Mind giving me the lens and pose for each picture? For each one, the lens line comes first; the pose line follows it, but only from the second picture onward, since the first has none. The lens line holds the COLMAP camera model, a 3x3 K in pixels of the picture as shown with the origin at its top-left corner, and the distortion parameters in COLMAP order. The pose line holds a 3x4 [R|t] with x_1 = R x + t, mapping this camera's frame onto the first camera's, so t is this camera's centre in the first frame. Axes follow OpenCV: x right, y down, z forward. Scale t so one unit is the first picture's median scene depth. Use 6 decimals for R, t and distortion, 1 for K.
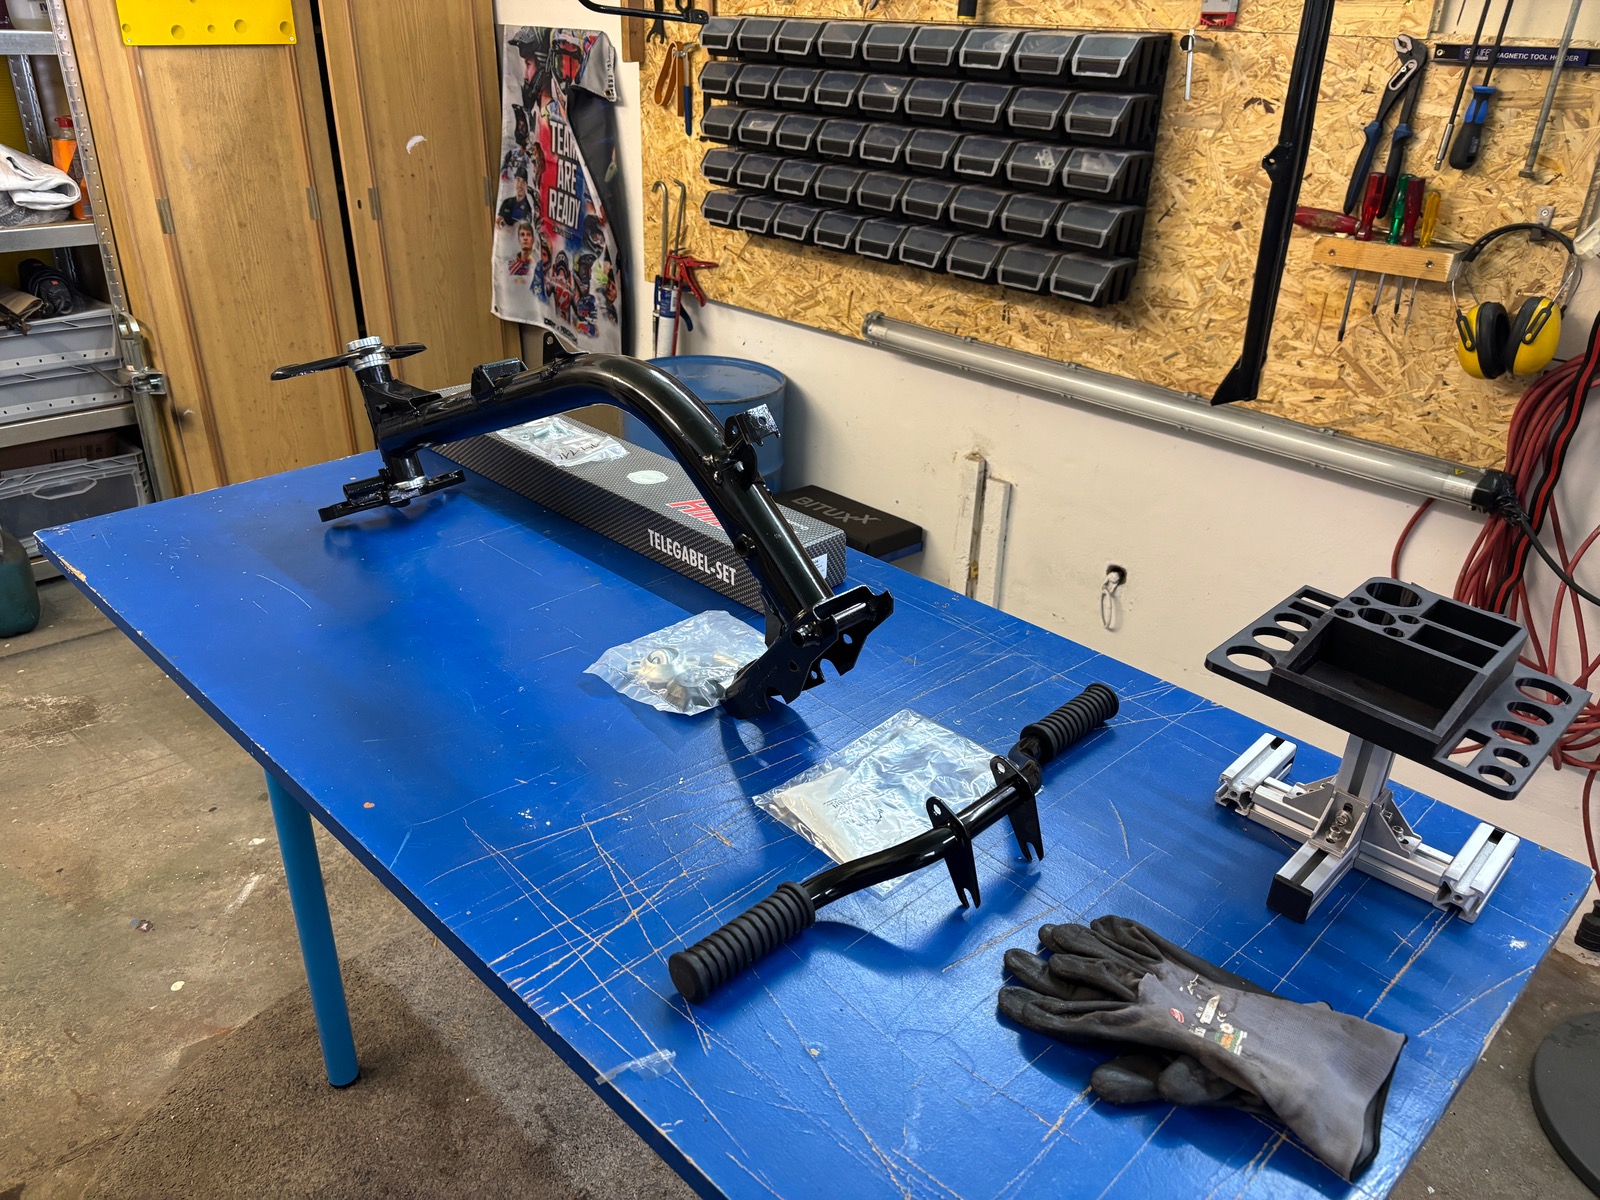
lens RADIAL K [[1234.9, 0, 820.6], [0, 1234.9, 603.0], [0, 0, 1]] dist [0.079168, -0.075697]
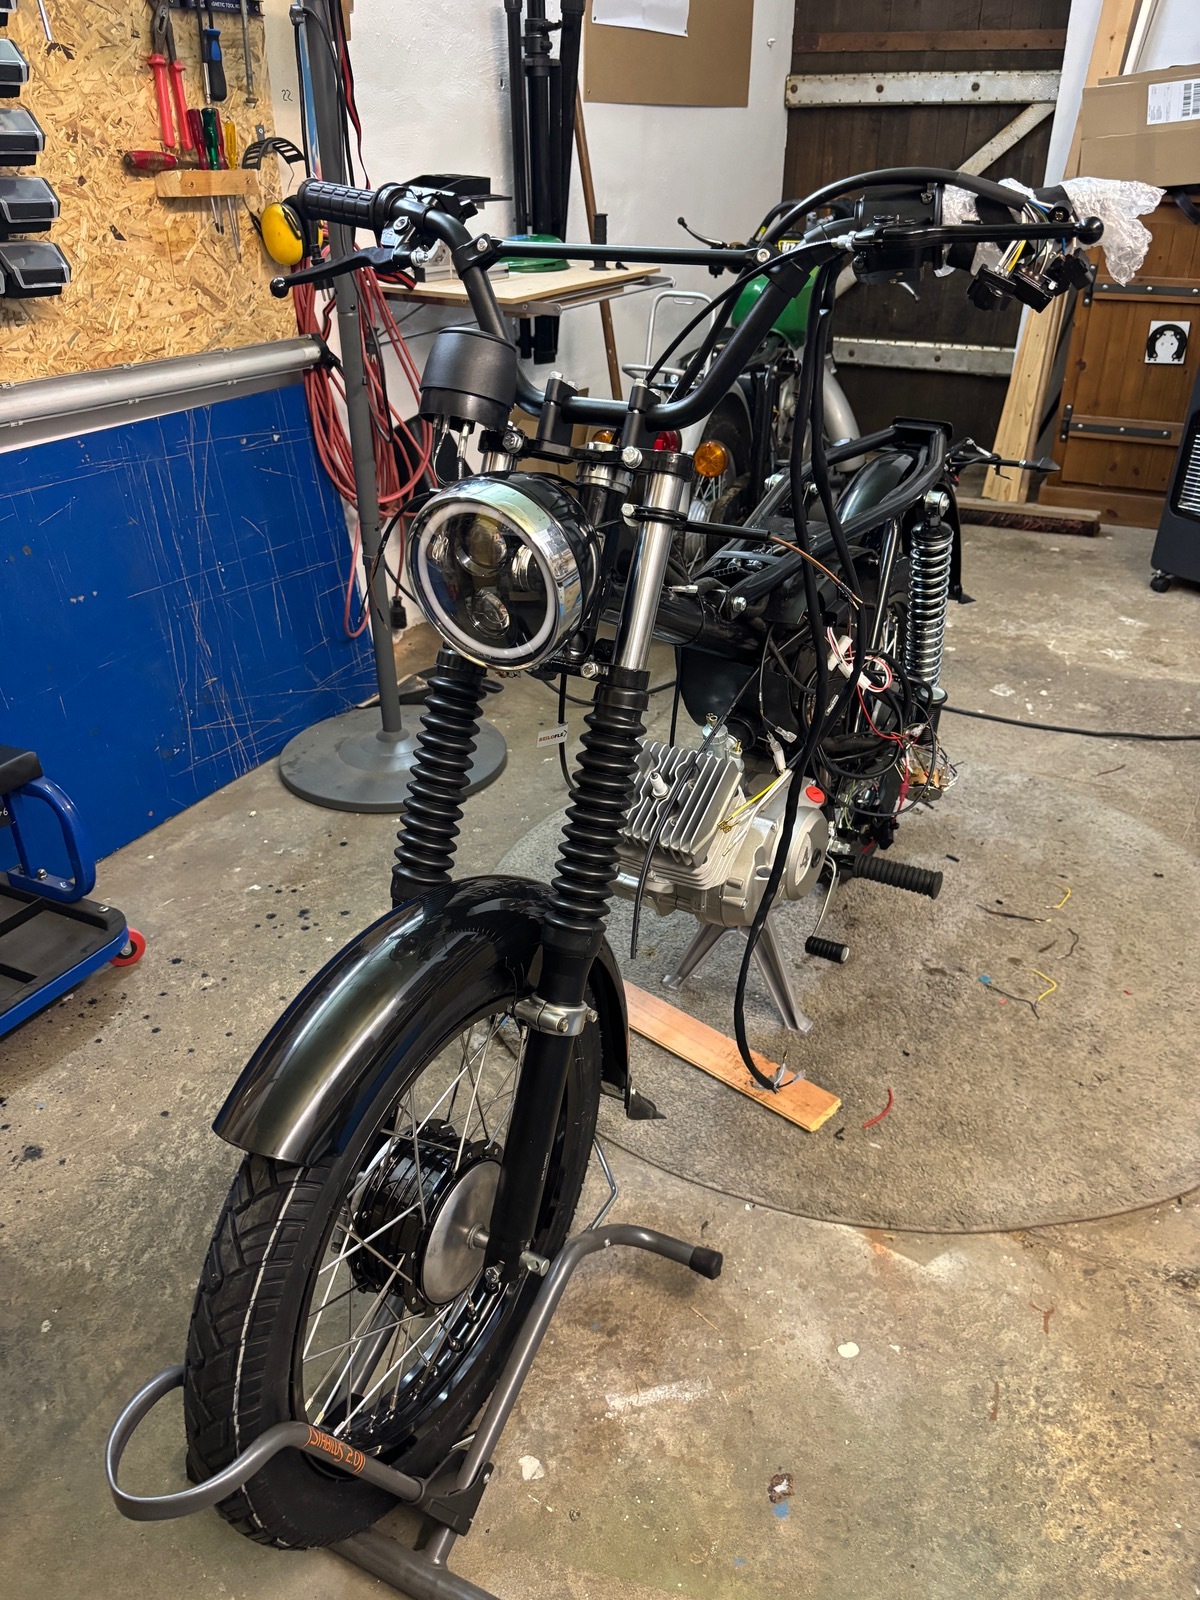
lens RADIAL K [[1234.9, 0, 600.0], [0, 1234.9, 800.0], [0, 0, 1]] dist [0.079168, -0.075697]
pose [[-0.311525, -0.460107, 0.831416, -0.895060], [0.423726, 0.715889, 0.554941, -0.343637], [-0.850534, 0.525171, -0.028058, 0.974144]]
